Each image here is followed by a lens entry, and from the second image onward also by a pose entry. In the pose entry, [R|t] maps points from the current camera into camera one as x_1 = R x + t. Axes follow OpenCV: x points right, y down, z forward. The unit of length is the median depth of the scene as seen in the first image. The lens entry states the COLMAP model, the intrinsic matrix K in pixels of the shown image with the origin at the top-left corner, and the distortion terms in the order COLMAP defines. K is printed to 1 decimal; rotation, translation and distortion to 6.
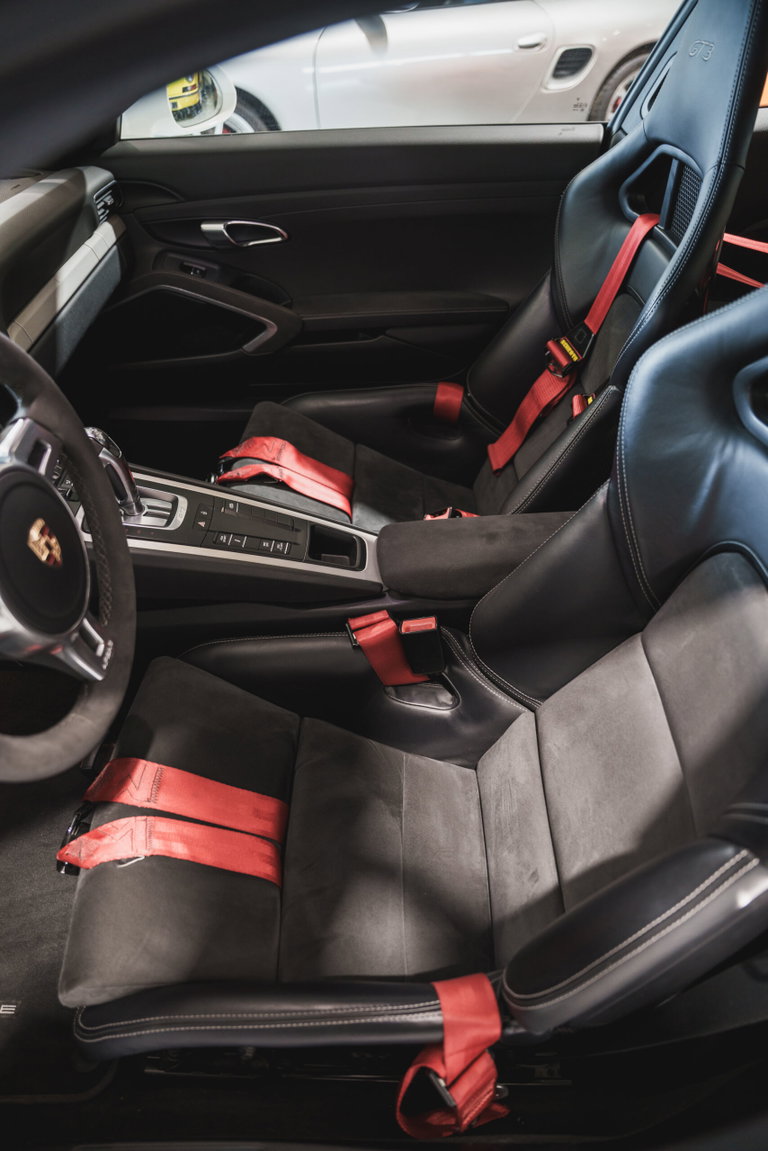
lens RADIAL K [[789.6, 0, 381.1], [0, 789.6, 570.8], [0, 0, 1]] dist [-0.113016, 0.007579]
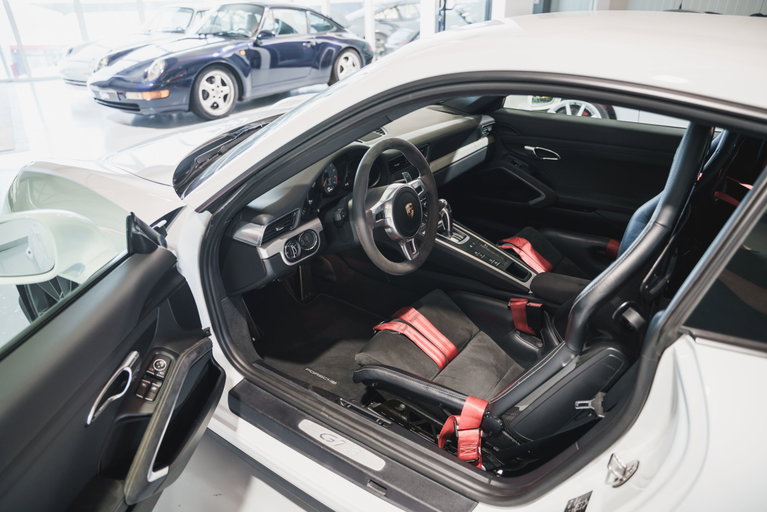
lens RADIAL K [[524.9, 0, 385.4], [0, 524.9, 257.2], [0, 0, 1]] dist [-0.092956, 0.033912]
pose [[0.813848, 0.264967, -0.517151, 0.358606], [-0.379326, 0.916450, -0.127400, 0.241965], [0.440186, 0.299852, 0.846360, -0.466568]]
